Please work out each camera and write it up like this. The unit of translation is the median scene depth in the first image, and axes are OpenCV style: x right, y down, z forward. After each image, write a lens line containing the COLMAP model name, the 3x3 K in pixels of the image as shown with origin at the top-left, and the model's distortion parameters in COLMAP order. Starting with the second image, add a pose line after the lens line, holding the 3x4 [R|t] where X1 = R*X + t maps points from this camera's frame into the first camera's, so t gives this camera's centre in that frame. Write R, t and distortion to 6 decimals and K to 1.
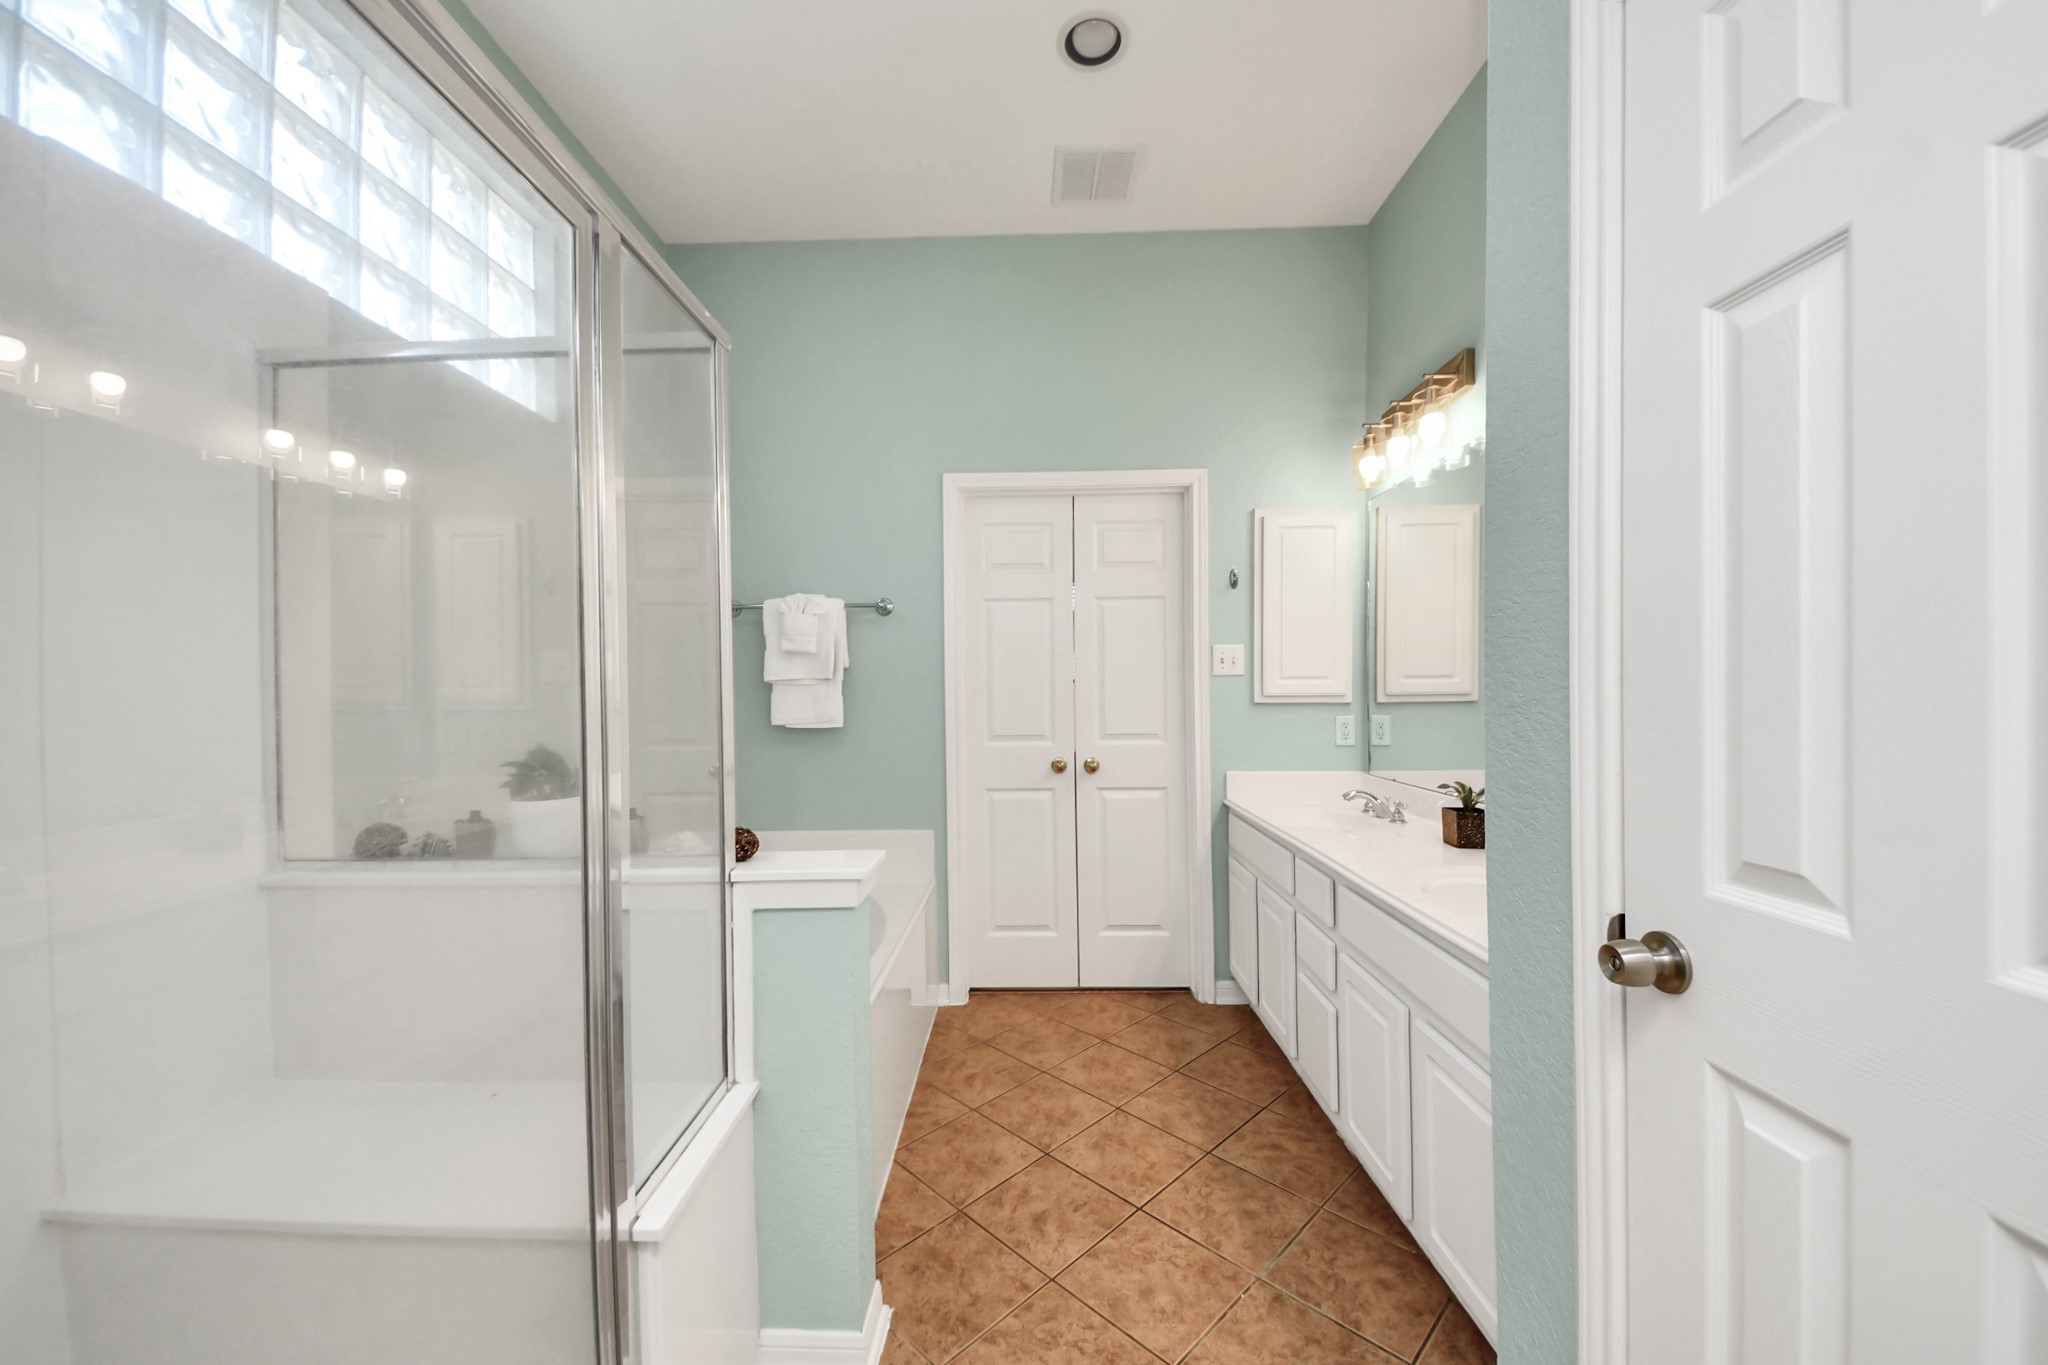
lens RADIAL K [[749.1, 0, 1015.9], [0, 749.1, 699.6], [0, 0, 1]] dist [0.017682, -0.013426]
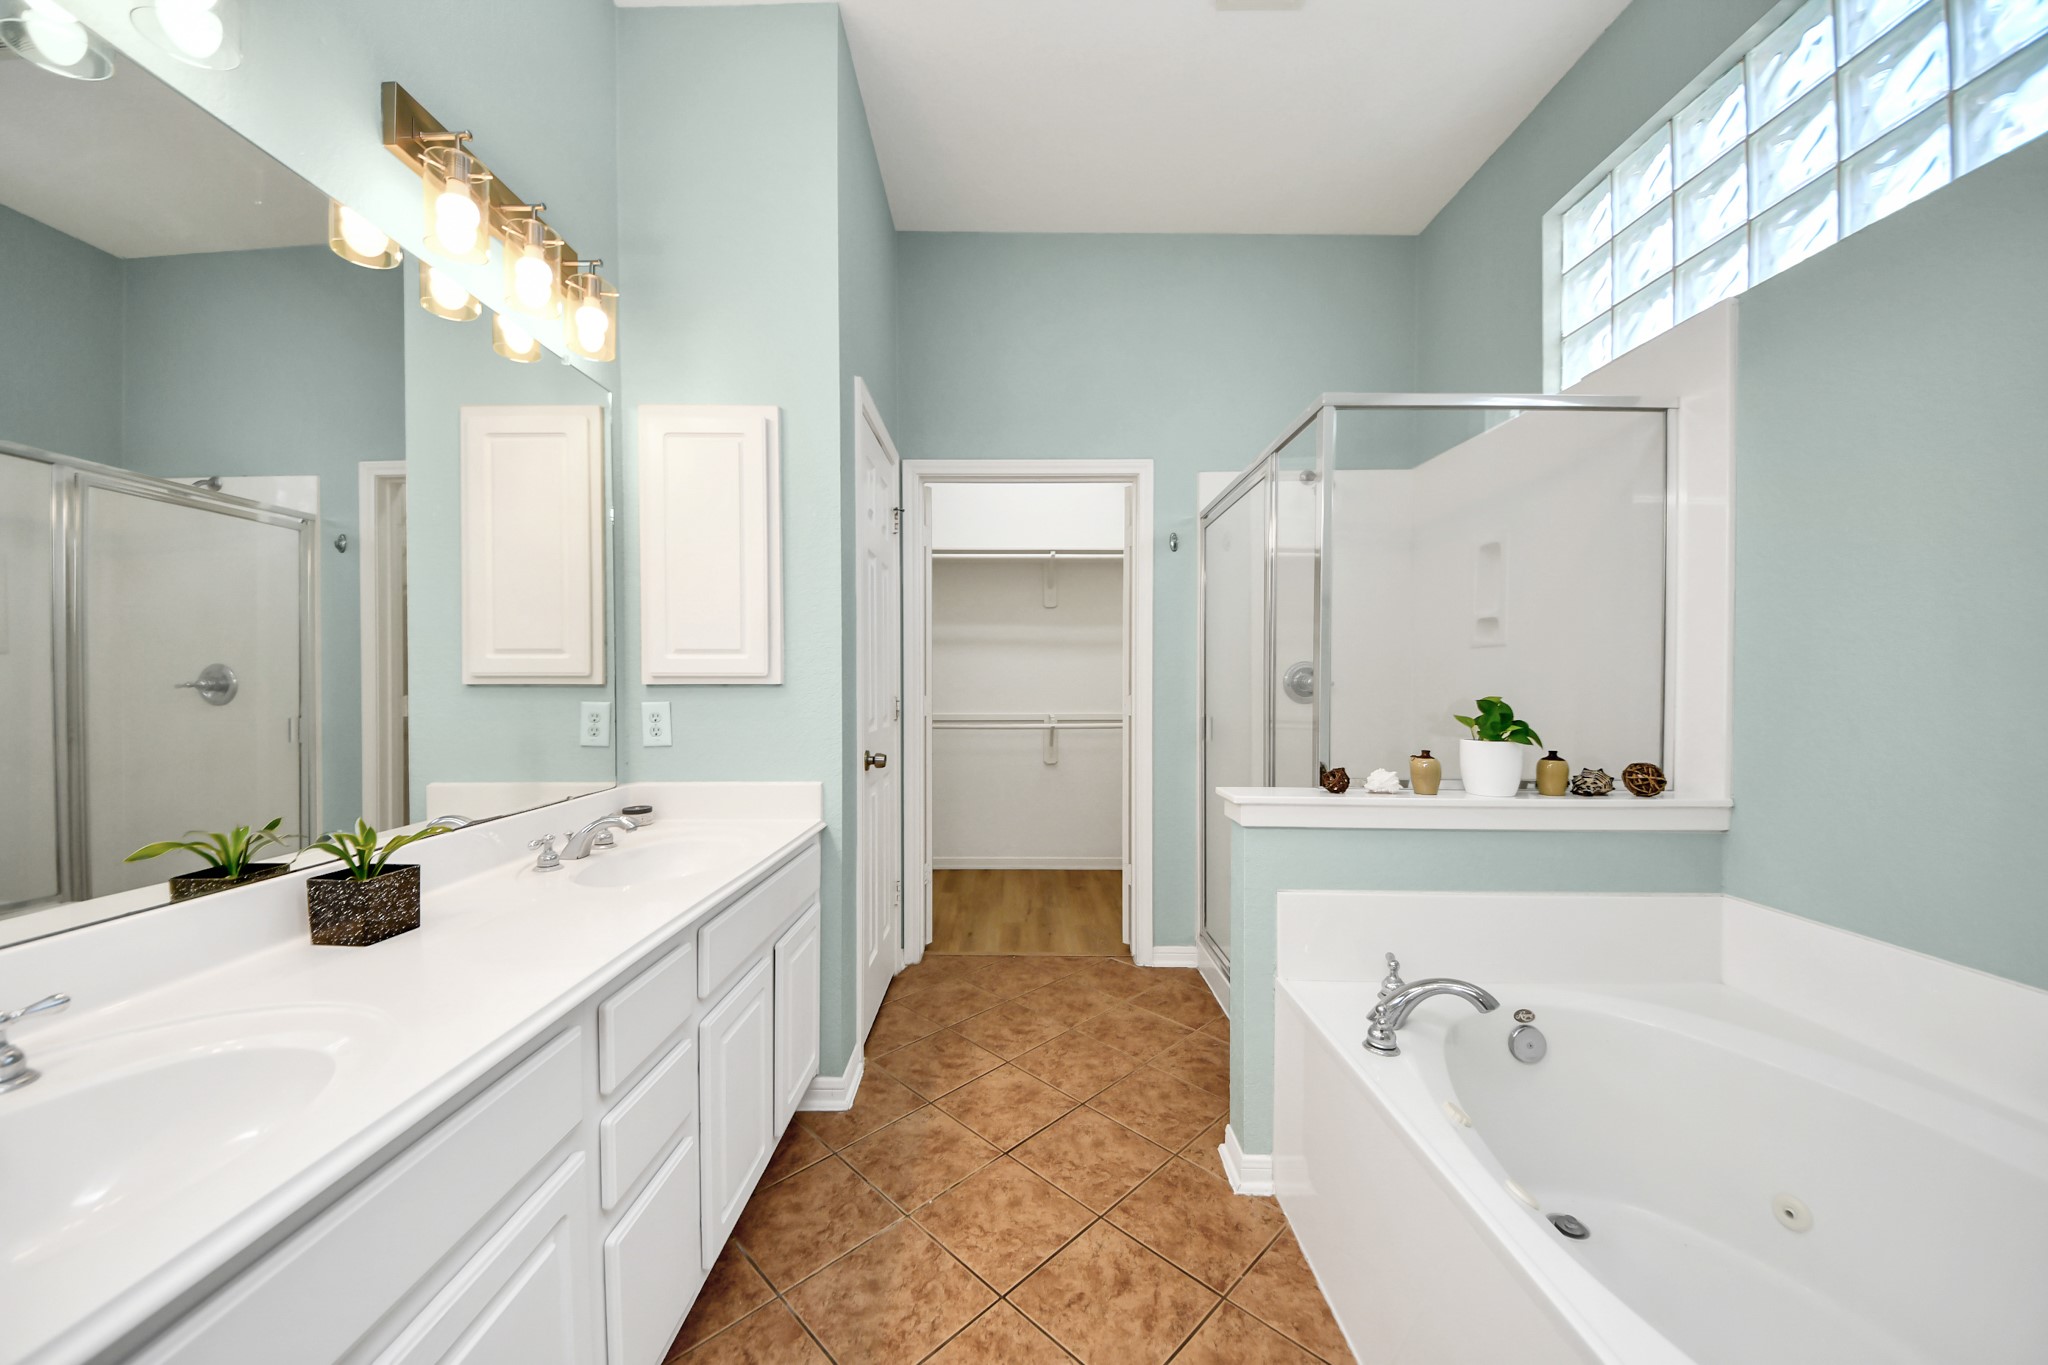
lens RADIAL K [[749.1, 0, 1015.9], [0, 749.1, 699.6], [0, 0, 1]] dist [0.017682, -0.013426]
pose [[-0.999721, 0.017323, -0.016056, 0.158961], [0.016965, 0.999610, 0.022188, 0.014573], [0.016434, 0.021910, -0.999625, 1.887561]]
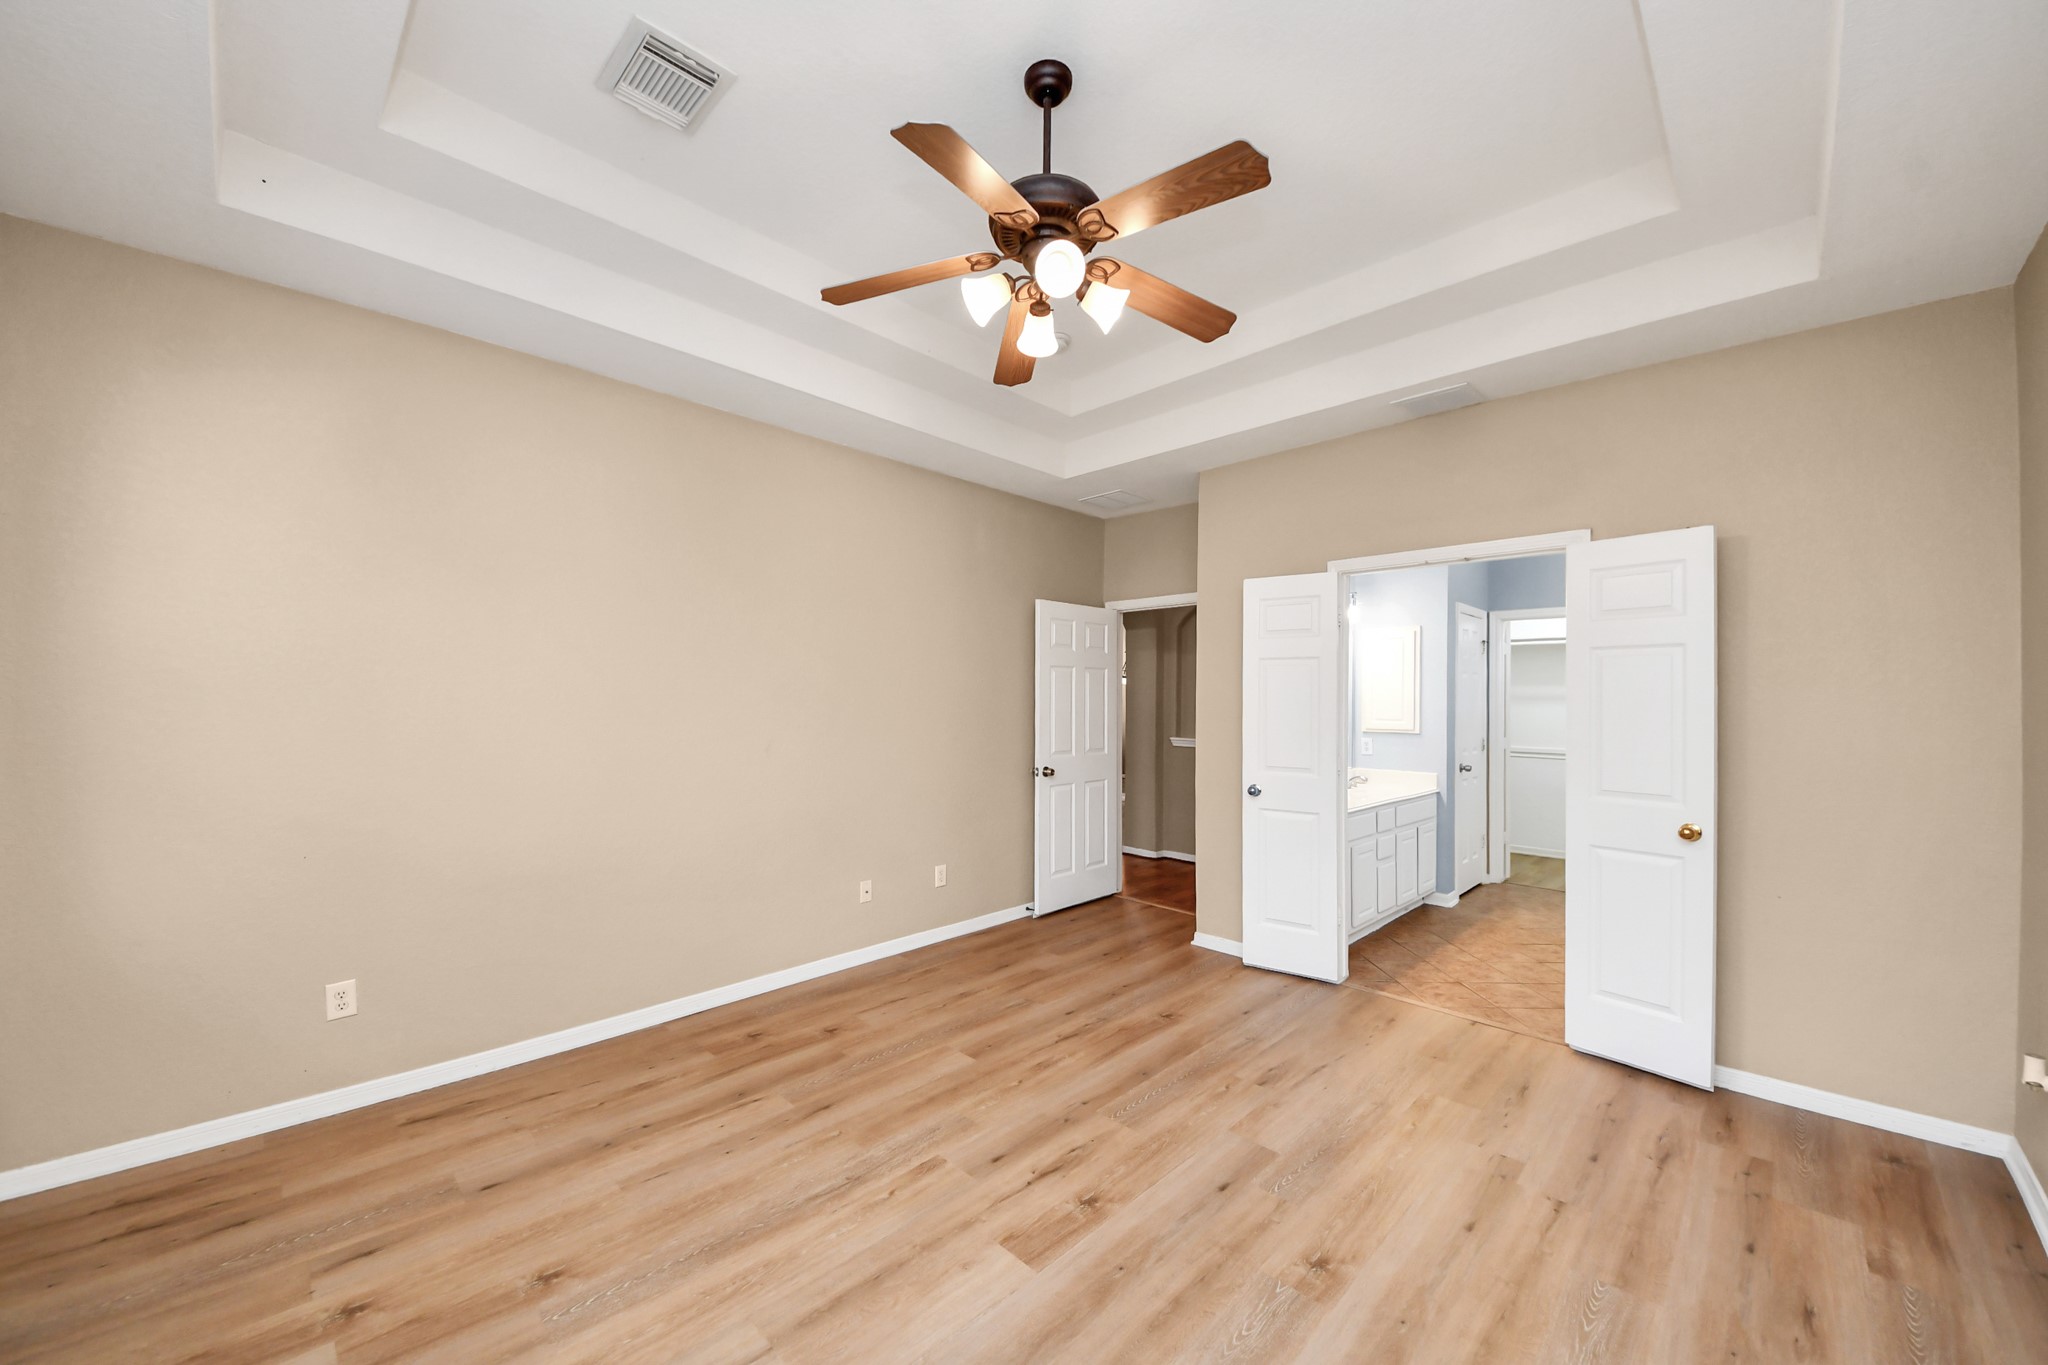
lens RADIAL K [[749.1, 0, 1015.9], [0, 749.1, 699.6], [0, 0, 1]] dist [0.017682, -0.013426]
pose [[-0.722290, 0.022750, 0.691216, -0.410278], [0.005874, 0.999625, -0.026763, -0.050643], [-0.691566, -0.015271, -0.722152, 4.007897]]
